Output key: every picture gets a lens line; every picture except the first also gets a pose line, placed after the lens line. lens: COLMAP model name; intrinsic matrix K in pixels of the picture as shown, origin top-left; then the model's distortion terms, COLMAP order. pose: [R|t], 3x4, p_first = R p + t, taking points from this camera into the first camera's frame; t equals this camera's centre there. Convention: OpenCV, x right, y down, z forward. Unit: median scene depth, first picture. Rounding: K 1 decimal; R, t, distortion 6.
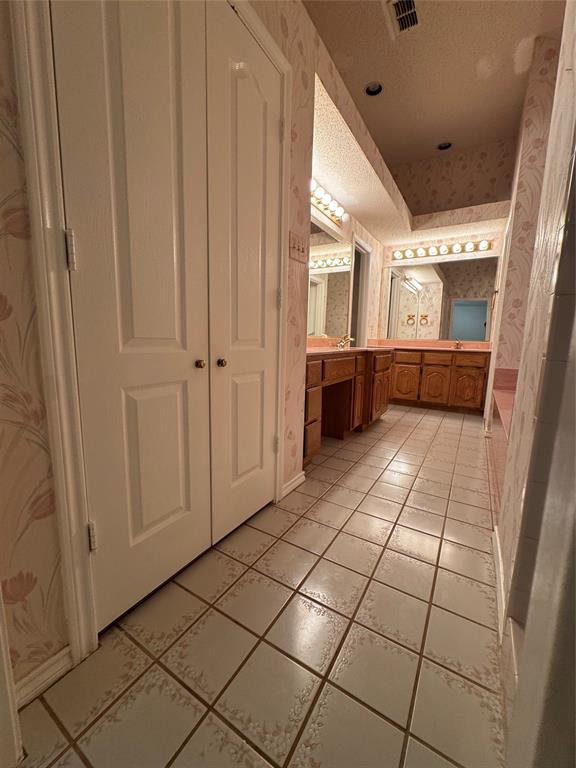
lens RADIAL K [[306.9, 0, 285.4], [0, 306.9, 381.7], [0, 0, 1]] dist [-0.002108, -0.000098]
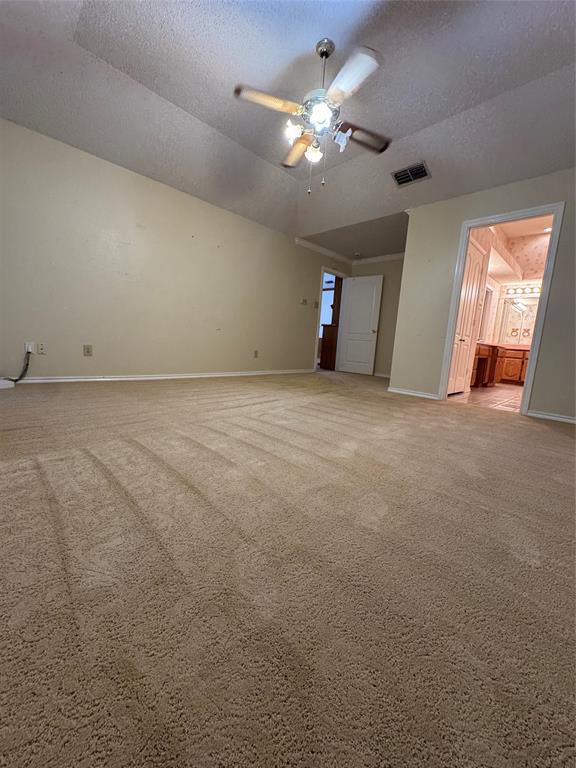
lens RADIAL K [[306.9, 0, 285.4], [0, 306.9, 381.7], [0, 0, 1]] dist [-0.002108, -0.000098]
pose [[0.970709, 0.076973, -0.227595, -0.416046], [-0.081671, 0.996595, -0.011284, 0.189747], [0.225951, 0.029542, 0.973691, -0.896058]]
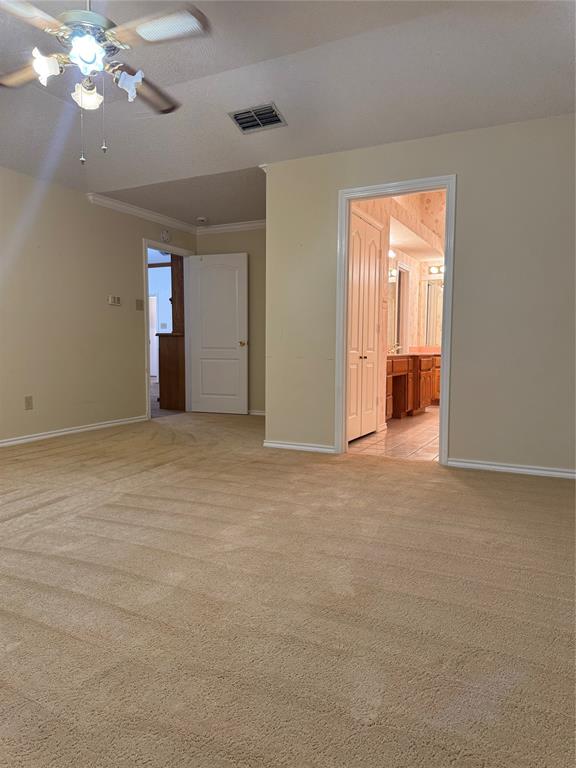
lens RADIAL K [[541.9, 0, 288.0], [0, 541.9, 384.0], [0, 0, 1]] dist [0.089989, -0.139896]
pose [[0.996469, -0.019580, 0.081643, -0.352576], [0.025422, 0.997143, -0.071137, 0.131722], [-0.080017, 0.072962, 0.994120, -0.963123]]
